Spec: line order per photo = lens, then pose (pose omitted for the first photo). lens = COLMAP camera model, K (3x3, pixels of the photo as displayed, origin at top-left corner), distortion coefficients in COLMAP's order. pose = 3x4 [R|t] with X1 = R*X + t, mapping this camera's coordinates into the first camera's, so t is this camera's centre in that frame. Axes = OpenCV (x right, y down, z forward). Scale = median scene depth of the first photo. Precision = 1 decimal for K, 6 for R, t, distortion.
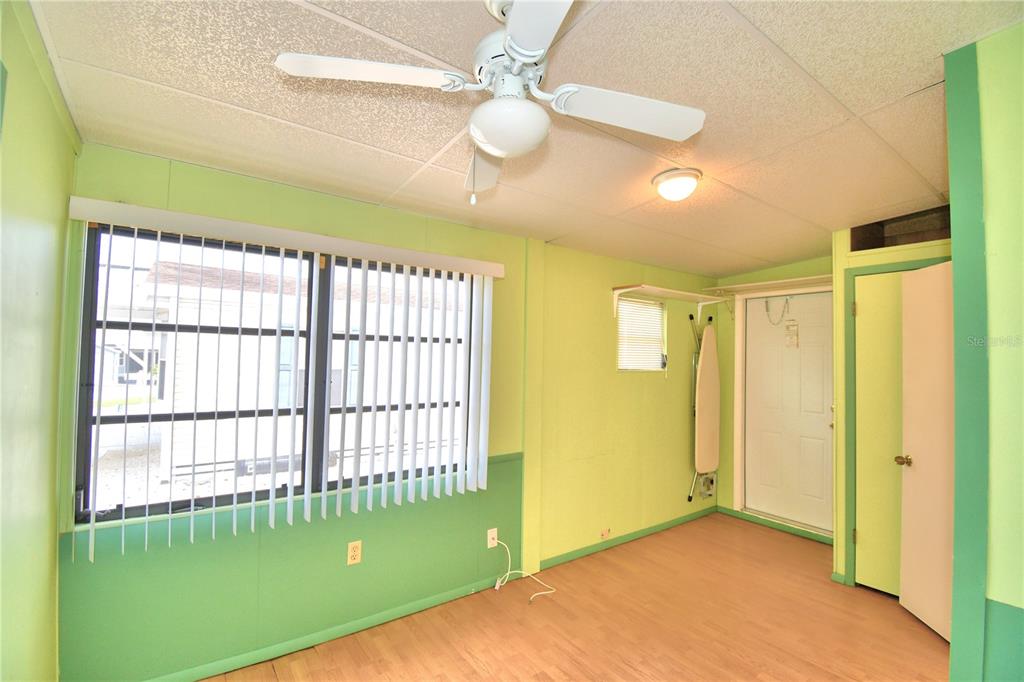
lens RADIAL K [[449.9, 0, 511.6], [0, 449.9, 345.4], [0, 0, 1]] dist [0.022702, -0.026140]
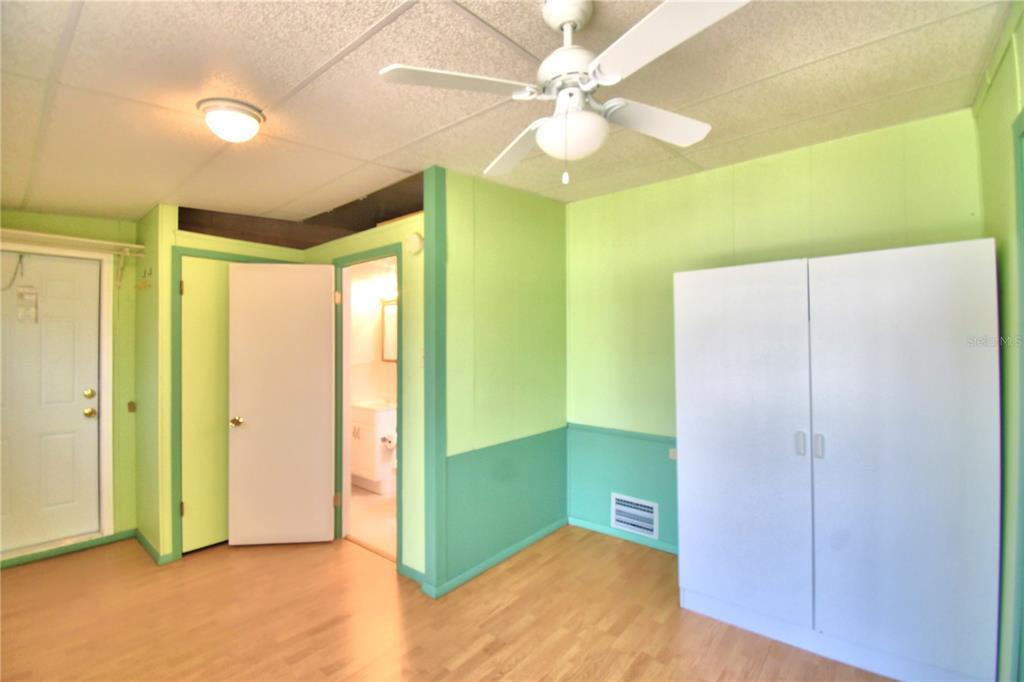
lens RADIAL K [[453.4, 0, 510.2], [0, 453.4, 340.8], [0, 0, 1]] dist [0.024616, -0.028881]
pose [[-0.223005, -0.022250, 0.974563, -0.407442], [-0.024956, 0.999542, 0.017109, 0.003187], [-0.974498, -0.020506, -0.223459, 0.506096]]
